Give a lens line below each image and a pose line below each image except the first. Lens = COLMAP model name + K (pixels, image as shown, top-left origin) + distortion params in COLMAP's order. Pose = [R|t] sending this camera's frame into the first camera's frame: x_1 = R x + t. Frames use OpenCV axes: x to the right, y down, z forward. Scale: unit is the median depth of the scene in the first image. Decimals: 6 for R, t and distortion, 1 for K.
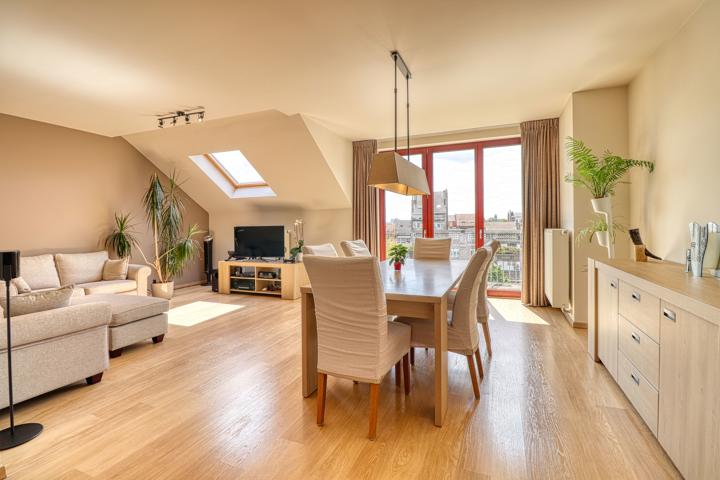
lens RADIAL K [[332.8, 0, 363.9], [0, 332.8, 227.7], [0, 0, 1]] dist [-0.000185, -0.012880]
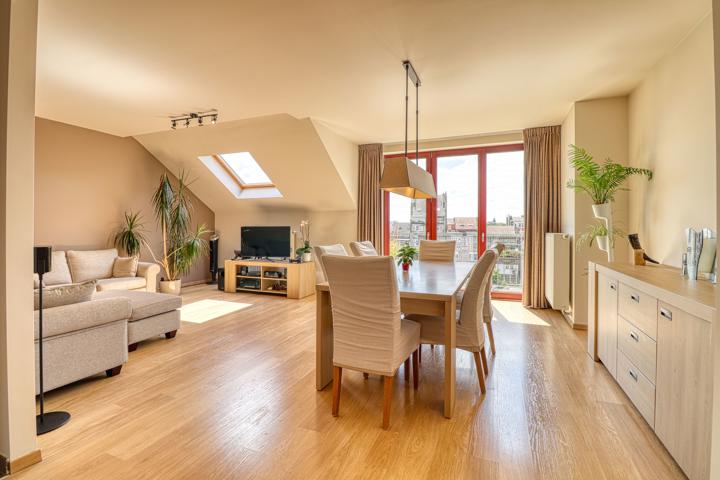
lens RADIAL K [[332.8, 0, 363.9], [0, 332.8, 227.7], [0, 0, 1]] dist [-0.000185, -0.012880]
pose [[0.999888, 0.014417, 0.003948, -0.026916], [-0.014394, 0.999879, -0.005880, 0.001327], [-0.004033, 0.005823, 0.999975, -0.029292]]
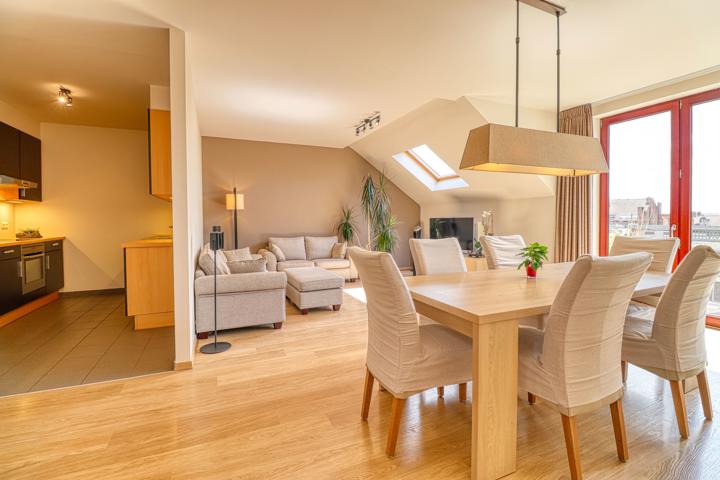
lens RADIAL K [[332.8, 0, 363.9], [0, 332.8, 227.7], [0, 0, 1]] dist [-0.000185, -0.012880]
pose [[0.727985, 0.025605, -0.685114, 0.268492], [-0.007659, 0.999544, 0.029218, -0.002912], [0.685550, -0.016023, 0.727849, 0.144031]]
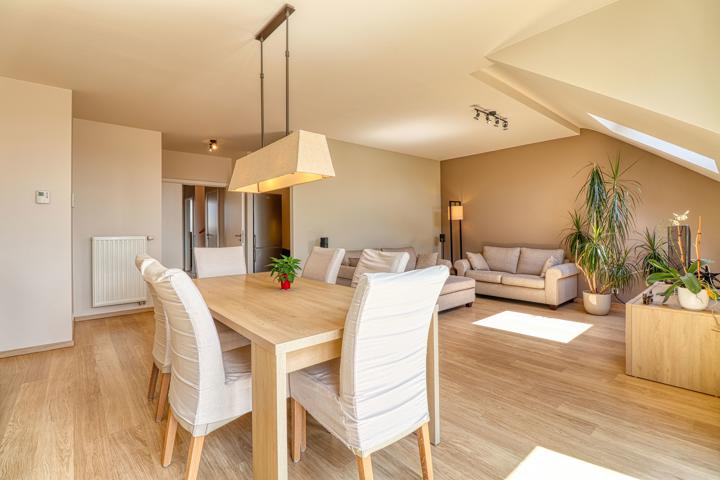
lens RADIAL K [[332.8, 0, 363.9], [0, 332.8, 227.7], [0, 0, 1]] dist [-0.000185, -0.012880]
pose [[-0.442842, 0.010485, -0.896538, 0.577700], [0.004016, 0.999945, 0.009711, -0.015418], [0.896591, 0.000700, -0.442859, 1.173110]]
